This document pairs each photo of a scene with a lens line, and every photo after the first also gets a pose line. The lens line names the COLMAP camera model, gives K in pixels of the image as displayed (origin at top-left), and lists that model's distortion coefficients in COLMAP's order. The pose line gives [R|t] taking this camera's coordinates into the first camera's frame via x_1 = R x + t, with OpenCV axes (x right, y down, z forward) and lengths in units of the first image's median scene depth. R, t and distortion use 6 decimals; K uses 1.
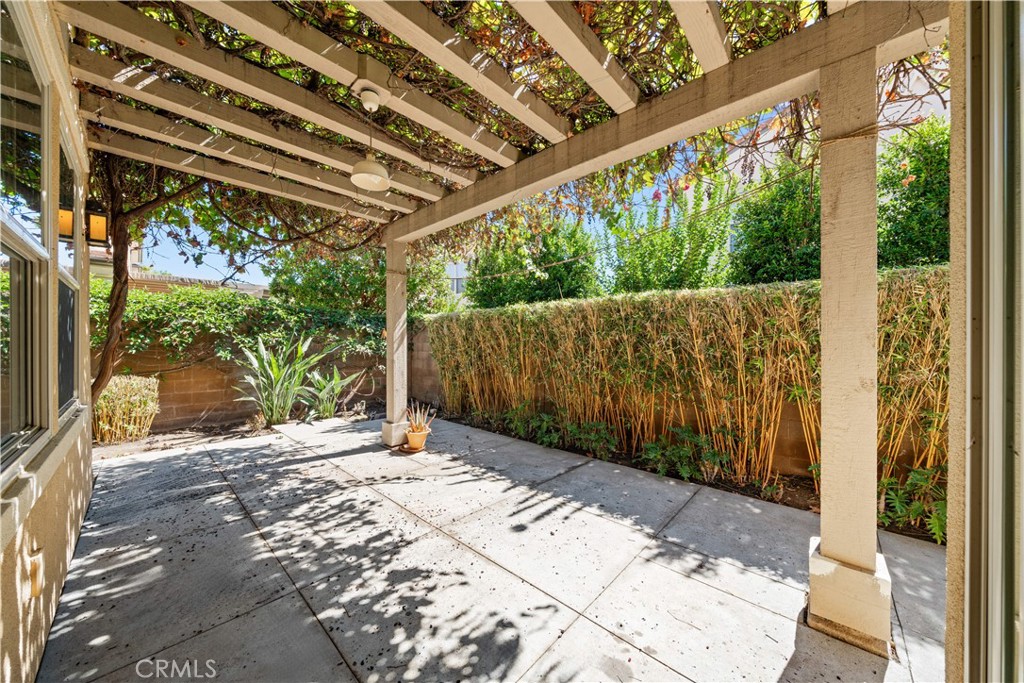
lens RADIAL K [[349.1, 0, 514.8], [0, 349.1, 340.1], [0, 0, 1]] dist [-0.003836, 0.000709]
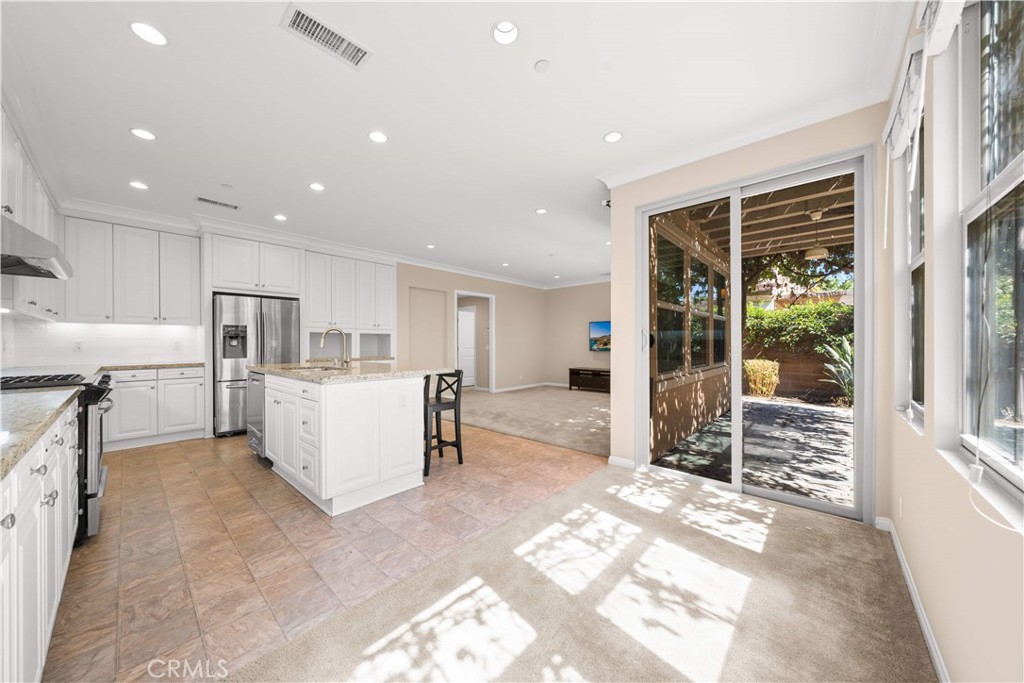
lens RADIAL K [[349.1, 0, 508.7], [0, 349.1, 348.3], [0, 0, 1]] dist [-0.003836, 0.000709]
pose [[0.010611, 0.015092, -0.999830, 0.963763], [0.012305, 0.999808, 0.015223, 0.001750], [0.999868, -0.012465, 0.010423, -0.470994]]
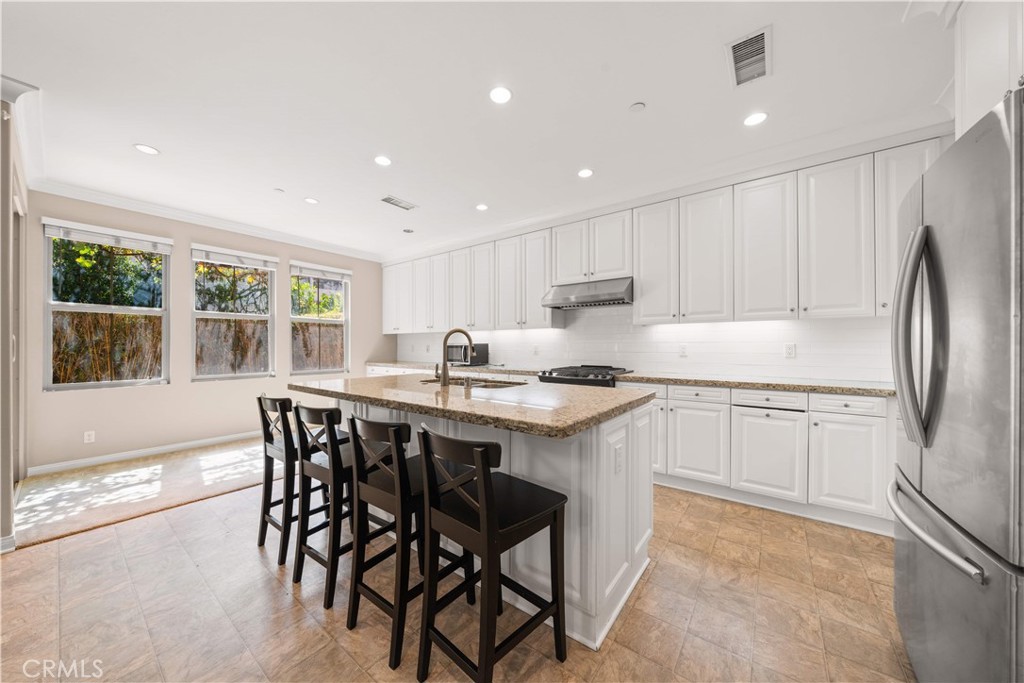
lens RADIAL K [[349.1, 0, 504.5], [0, 349.1, 347.1], [0, 0, 1]] dist [-0.003836, 0.000709]
pose [[-0.091290, -0.000126, 0.995824, -0.726513], [-0.008218, 0.999966, -0.000627, -0.010124], [-0.995790, -0.008241, -0.091288, -0.977835]]
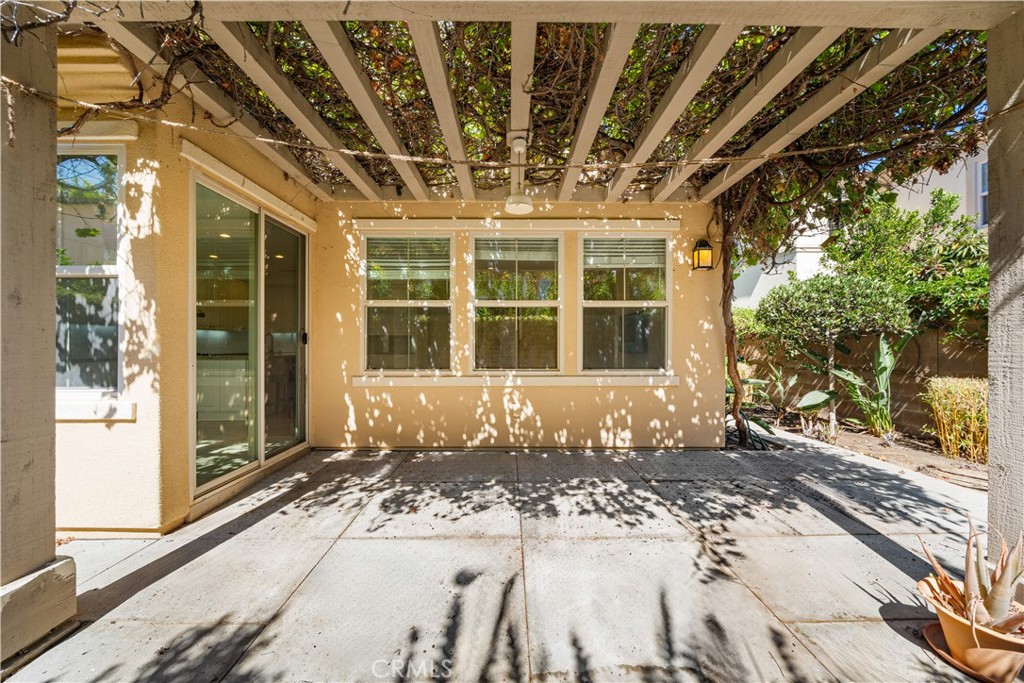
lens RADIAL K [[349.1, 0, 503.9], [0, 349.1, 342.5], [0, 0, 1]] dist [-0.003836, 0.000709]
pose [[-0.731188, 0.000683, -0.682176, 0.339327], [0.002947, 0.999993, -0.002157, 0.025808], [0.682170, -0.003588, -0.731185, 1.211094]]
